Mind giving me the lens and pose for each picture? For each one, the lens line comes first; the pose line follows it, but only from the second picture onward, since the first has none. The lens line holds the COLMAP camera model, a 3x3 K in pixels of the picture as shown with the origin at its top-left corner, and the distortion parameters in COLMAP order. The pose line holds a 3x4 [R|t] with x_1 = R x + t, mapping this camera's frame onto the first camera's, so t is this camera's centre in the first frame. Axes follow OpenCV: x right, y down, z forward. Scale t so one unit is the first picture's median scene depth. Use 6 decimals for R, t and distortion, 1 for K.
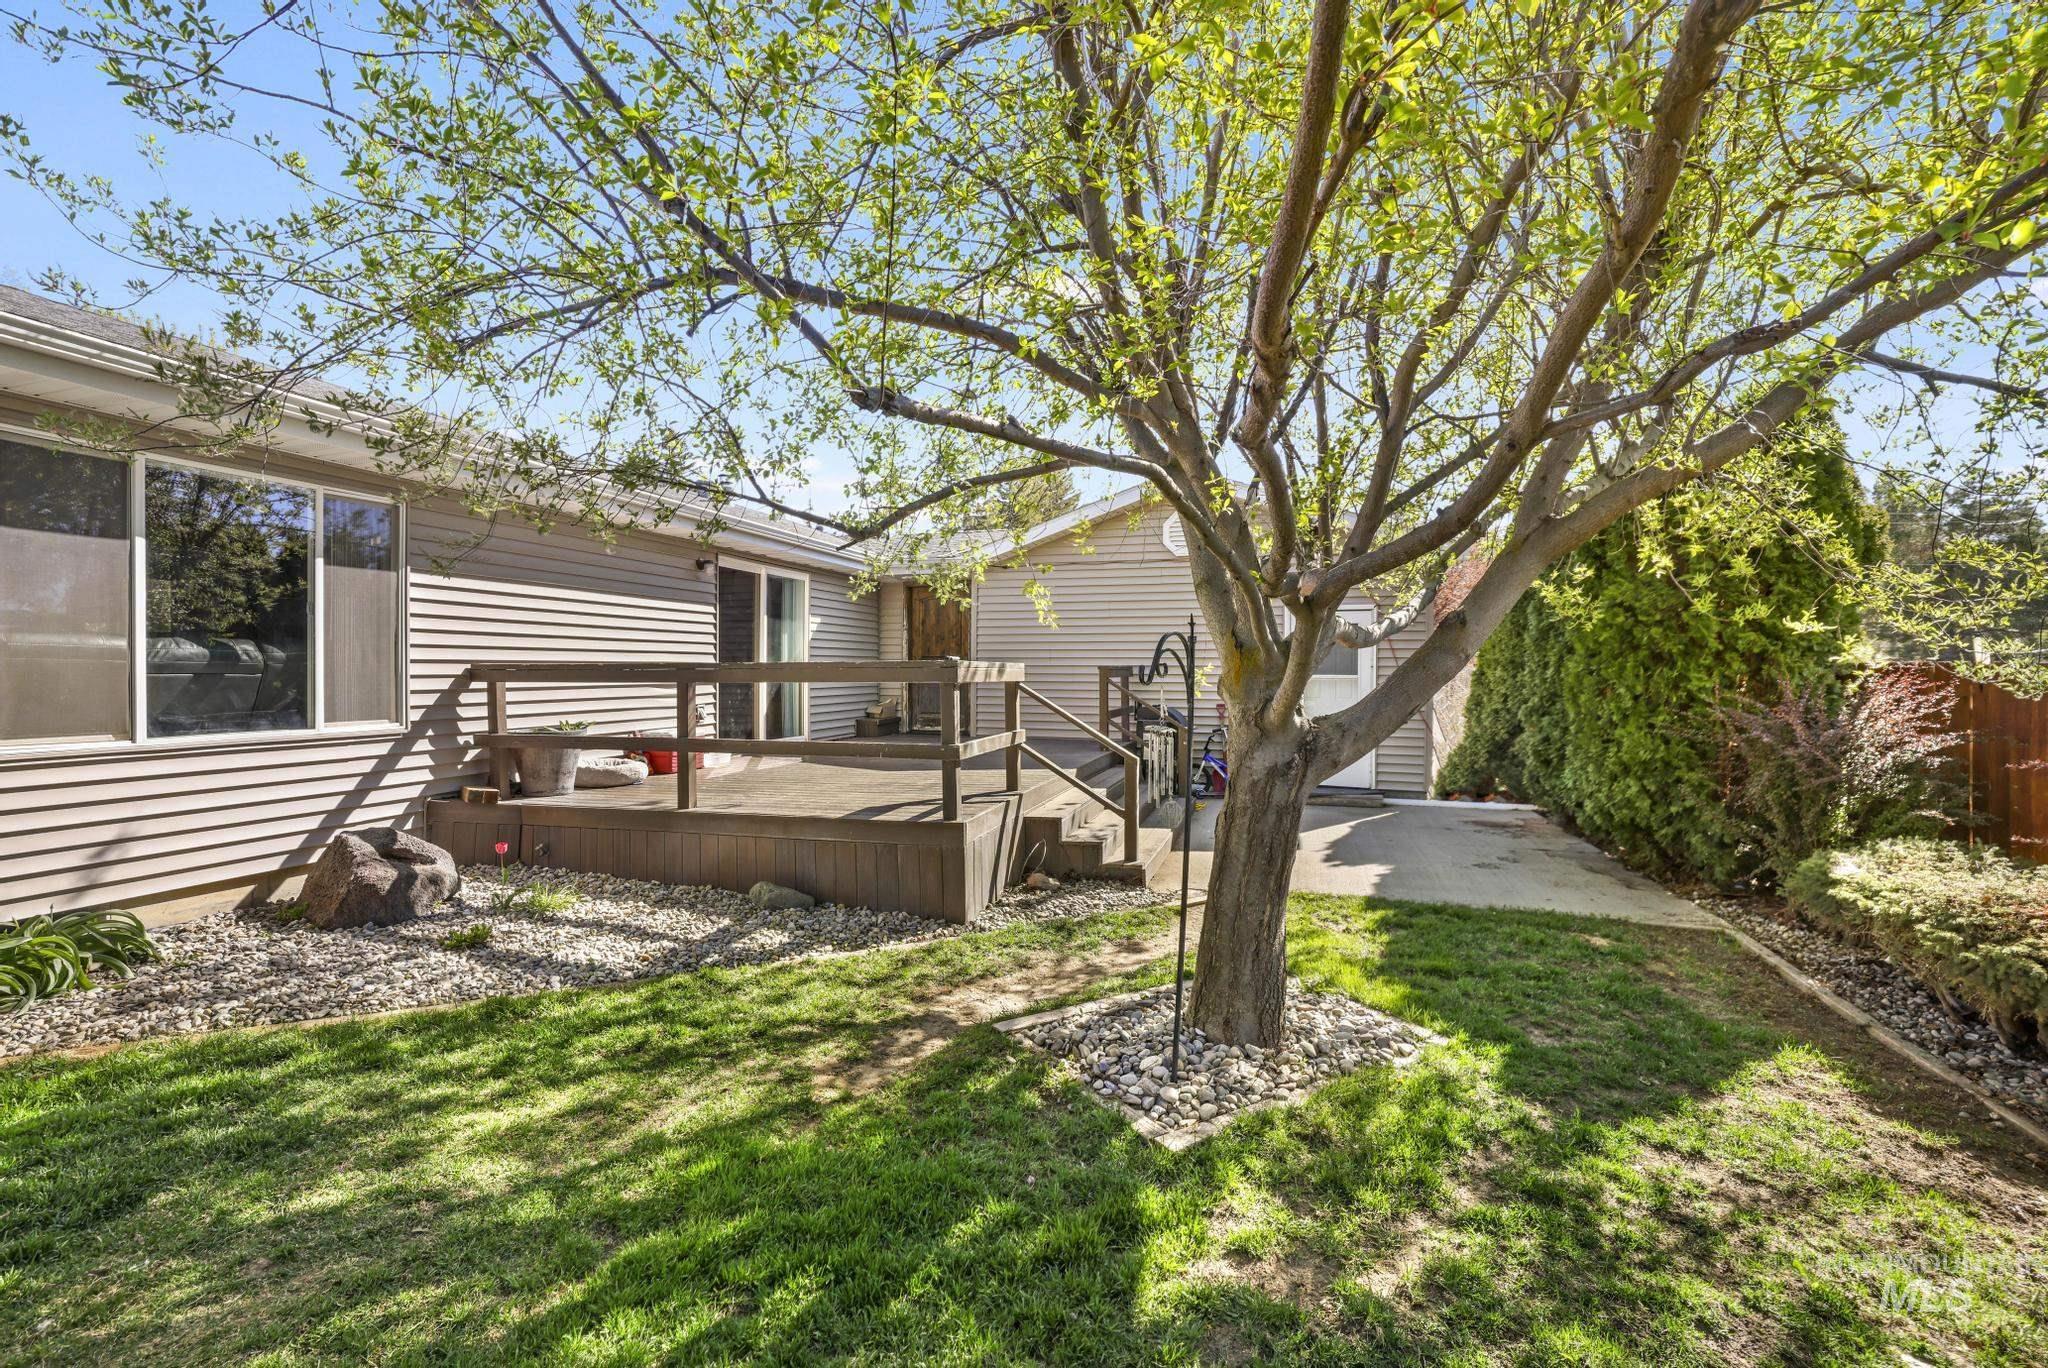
lens RADIAL K [[897.6, 0, 1018.5], [0, 897.6, 673.2], [0, 0, 1]] dist [-0.045365, 0.017947]
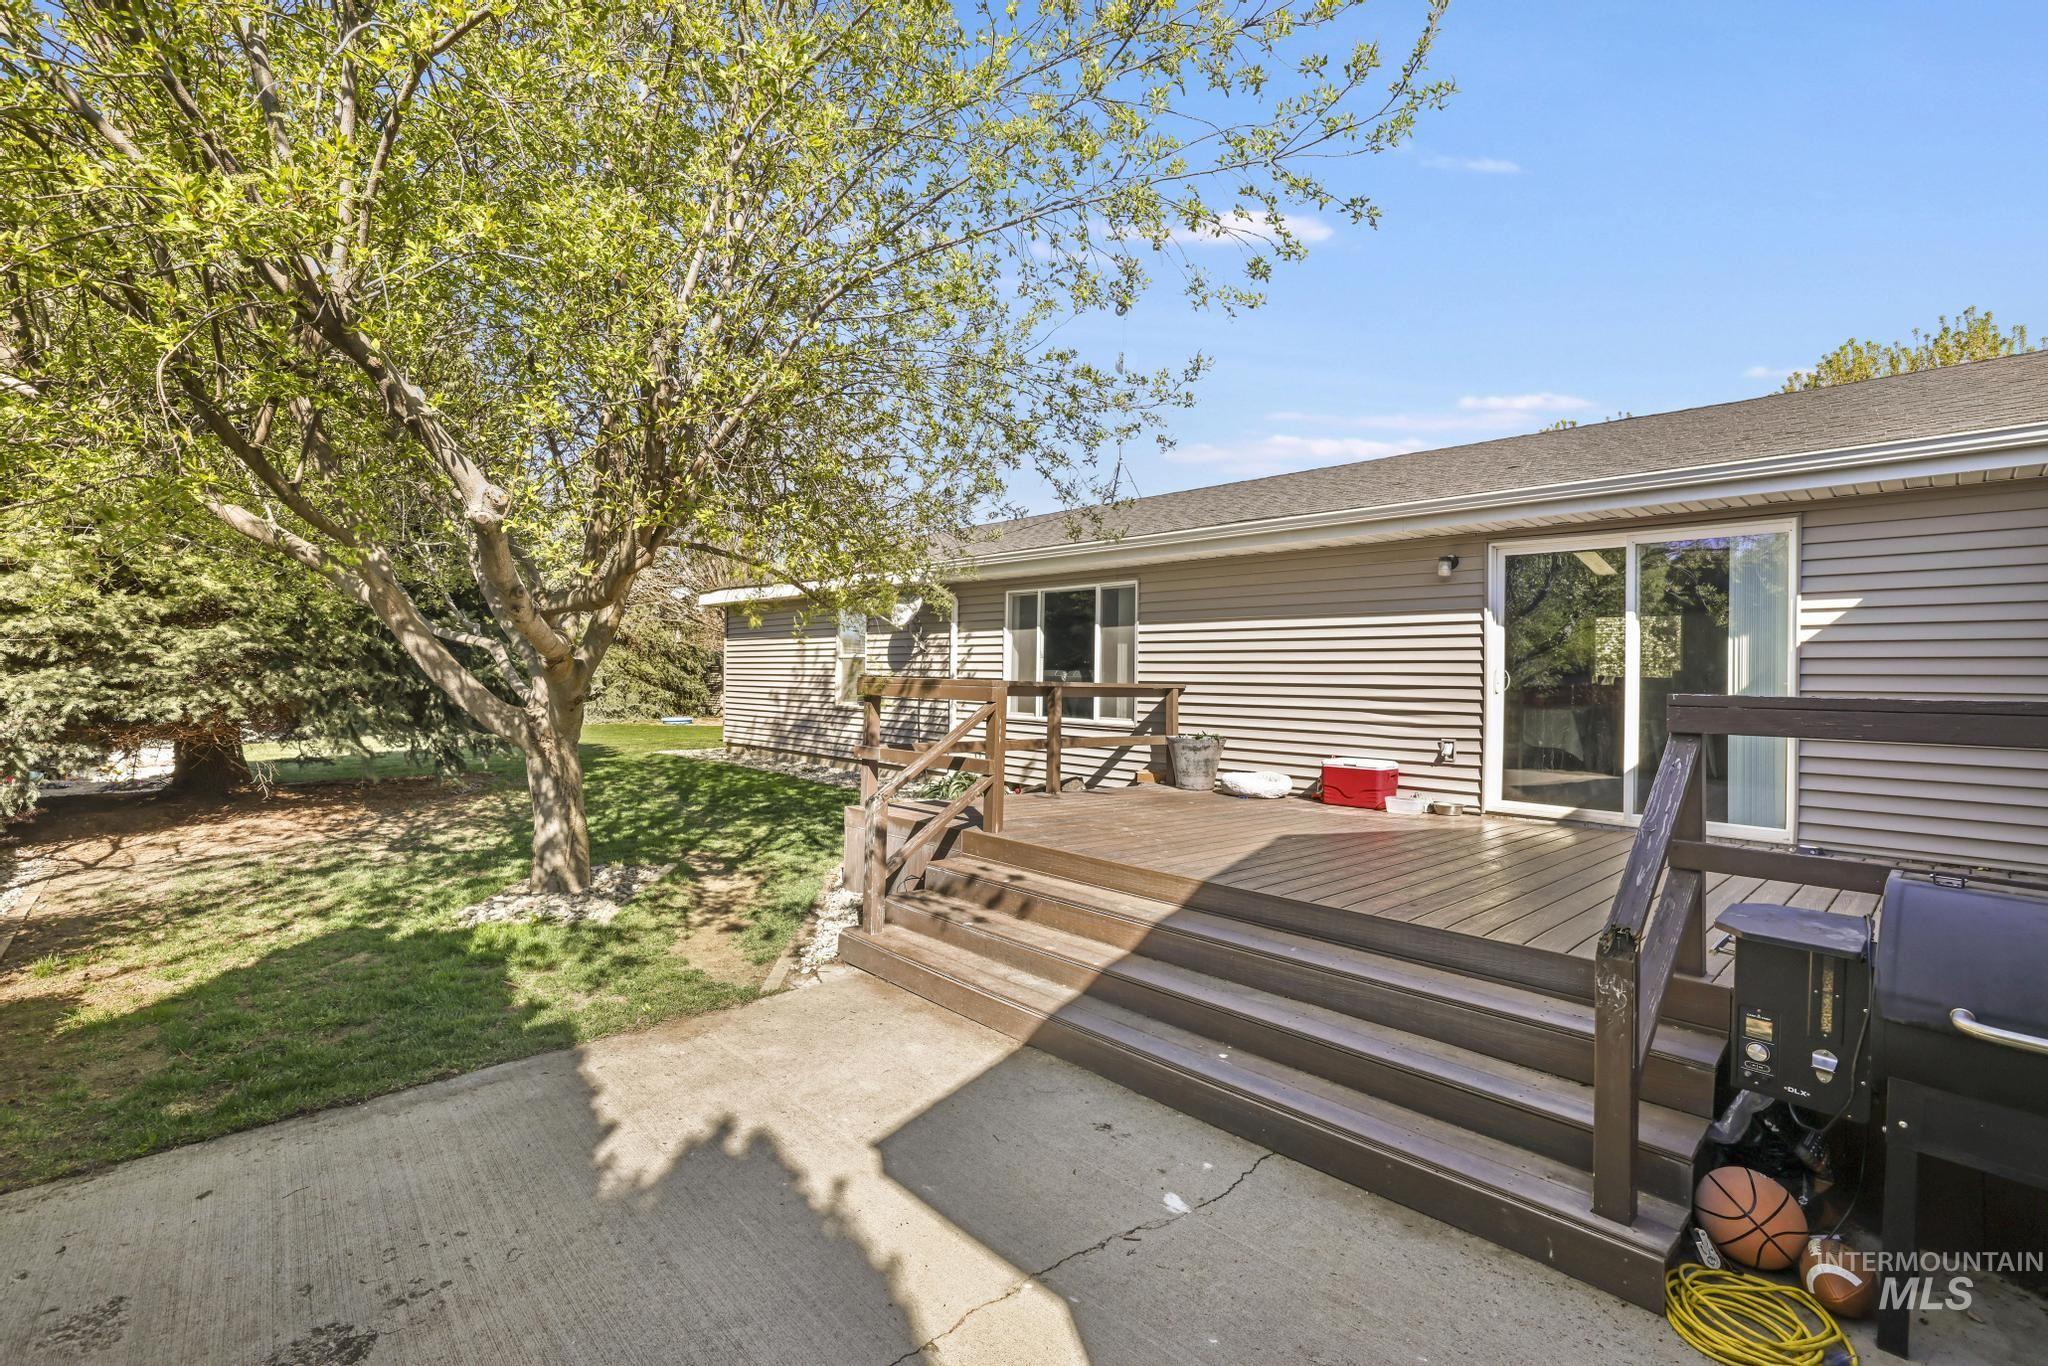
lens RADIAL K [[897.6, 0, 1018.5], [0, 897.6, 672.2], [0, 0, 1]] dist [-0.045365, 0.017947]
pose [[-0.493250, -0.008502, -0.869846, 0.664798], [-0.025805, 0.999655, 0.004862, -0.026667], [0.869505, 0.024844, -0.493300, 1.430665]]
